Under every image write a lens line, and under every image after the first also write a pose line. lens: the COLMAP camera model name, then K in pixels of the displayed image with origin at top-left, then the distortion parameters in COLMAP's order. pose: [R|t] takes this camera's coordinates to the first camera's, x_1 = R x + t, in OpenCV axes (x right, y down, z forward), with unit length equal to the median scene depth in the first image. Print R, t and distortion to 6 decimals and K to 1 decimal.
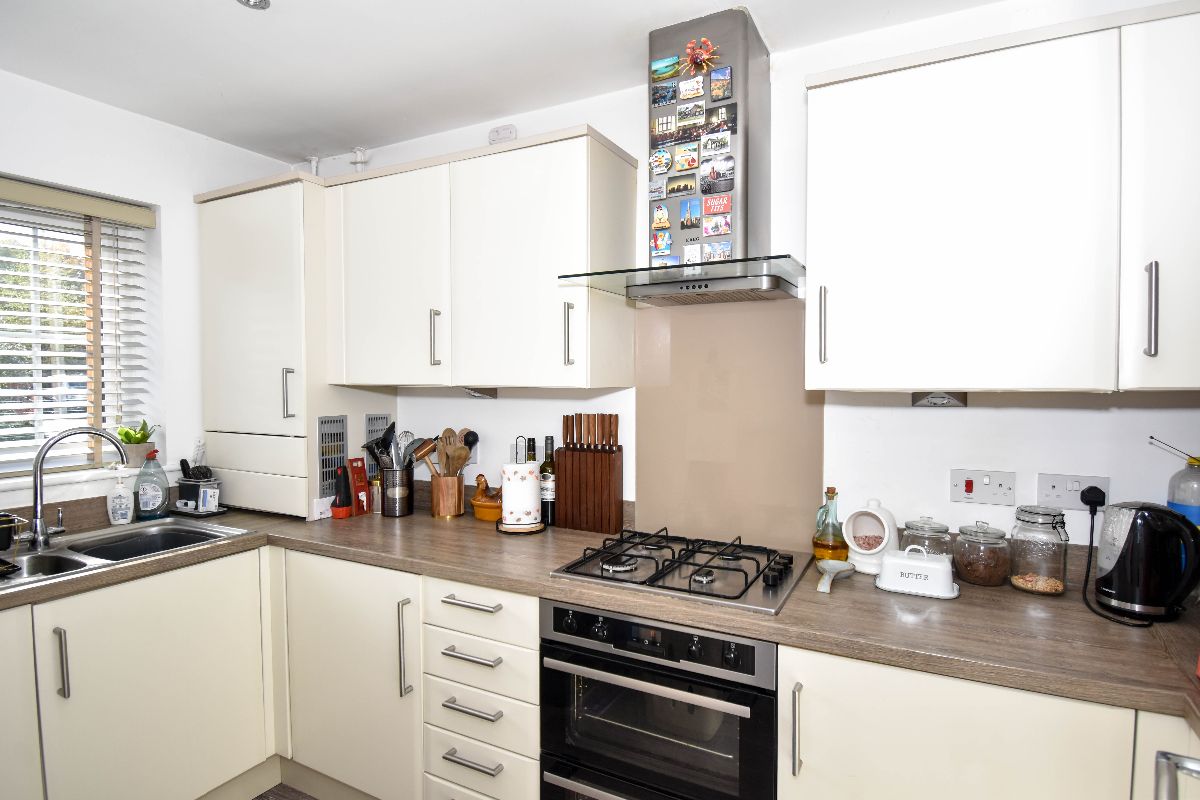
lens RADIAL K [[632.6, 0, 600.5], [0, 632.6, 396.5], [0, 0, 1]] dist [0.001175, 0.000537]
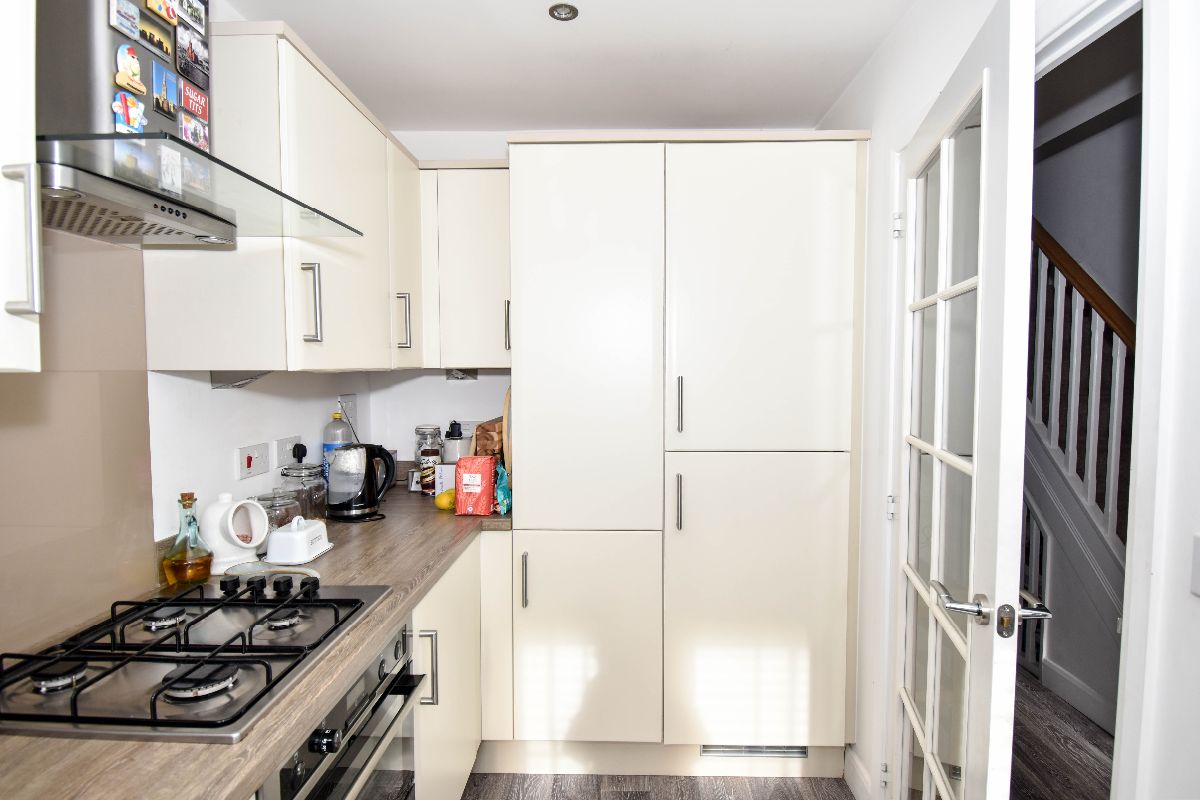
lens RADIAL K [[632.6, 0, 601.1], [0, 632.6, 402.1], [0, 0, 1]] dist [0.001175, 0.000537]
pose [[-0.433010, -0.047317, 0.900146, -0.627341], [0.027404, 0.997469, 0.065616, -0.013127], [-0.900973, 0.053080, -0.430617, 0.906257]]
